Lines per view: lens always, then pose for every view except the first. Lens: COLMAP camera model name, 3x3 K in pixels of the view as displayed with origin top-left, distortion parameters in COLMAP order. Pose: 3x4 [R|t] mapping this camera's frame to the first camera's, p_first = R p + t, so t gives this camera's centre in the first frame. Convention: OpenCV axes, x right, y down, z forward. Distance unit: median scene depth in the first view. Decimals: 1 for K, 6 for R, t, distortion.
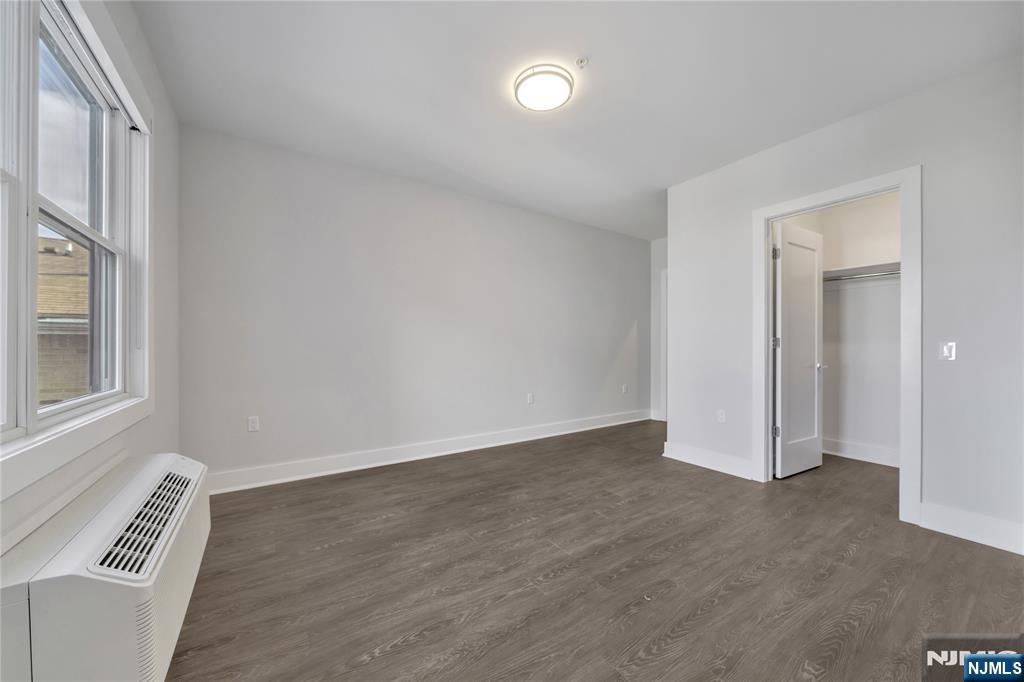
lens RADIAL K [[356.3, 0, 509.9], [0, 356.3, 346.6], [0, 0, 1]] dist [-0.005353, 0.000413]
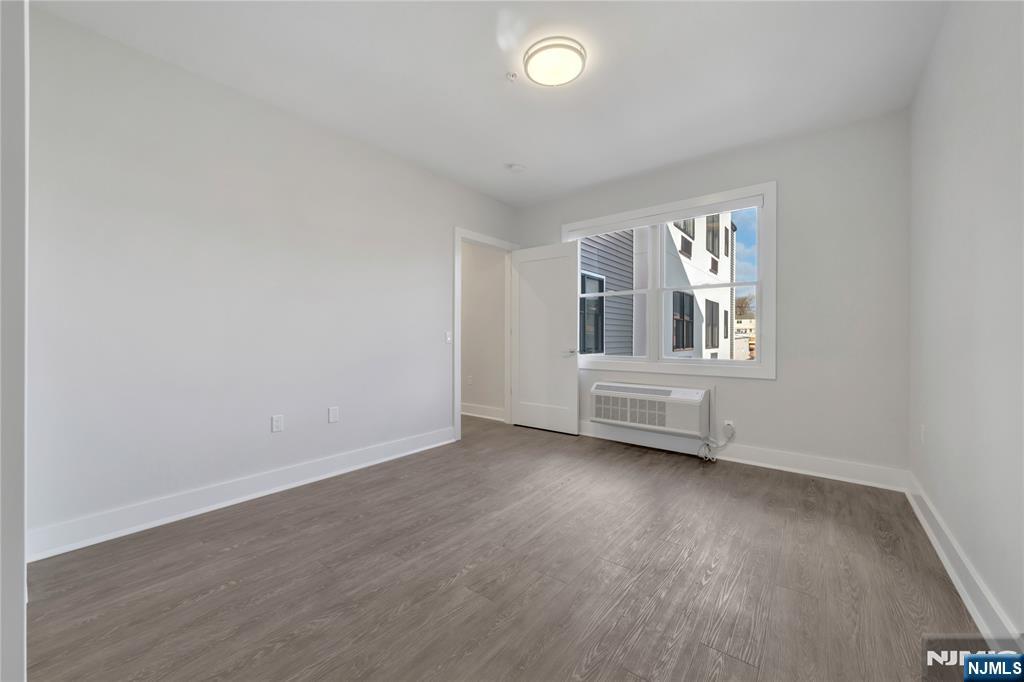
lens RADIAL K [[418.9, 0, 495.1], [0, 418.9, 334.4], [0, 0, 1]] dist [0.002104, 0.000036]
pose [[-0.961467, -0.006908, -0.274833, 0.585852], [-0.003548, 0.999913, -0.012720, 0.016331], [0.274897, -0.011254, -0.961408, 2.157309]]
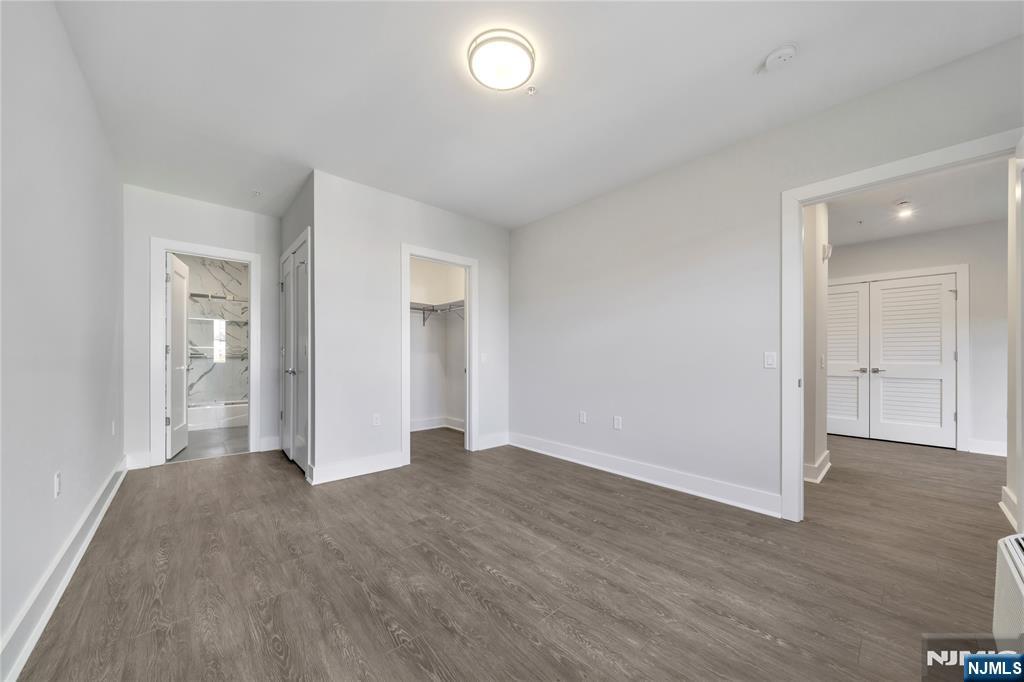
lens RADIAL K [[356.3, 0, 505.3], [0, 356.3, 356.7], [0, 0, 1]] dist [-0.005353, 0.000413]
pose [[-0.106605, -0.005965, 0.994284, -0.819435], [-0.006994, 0.999962, 0.005249, -0.007468], [-0.994277, -0.006394, -0.106643, 1.151353]]
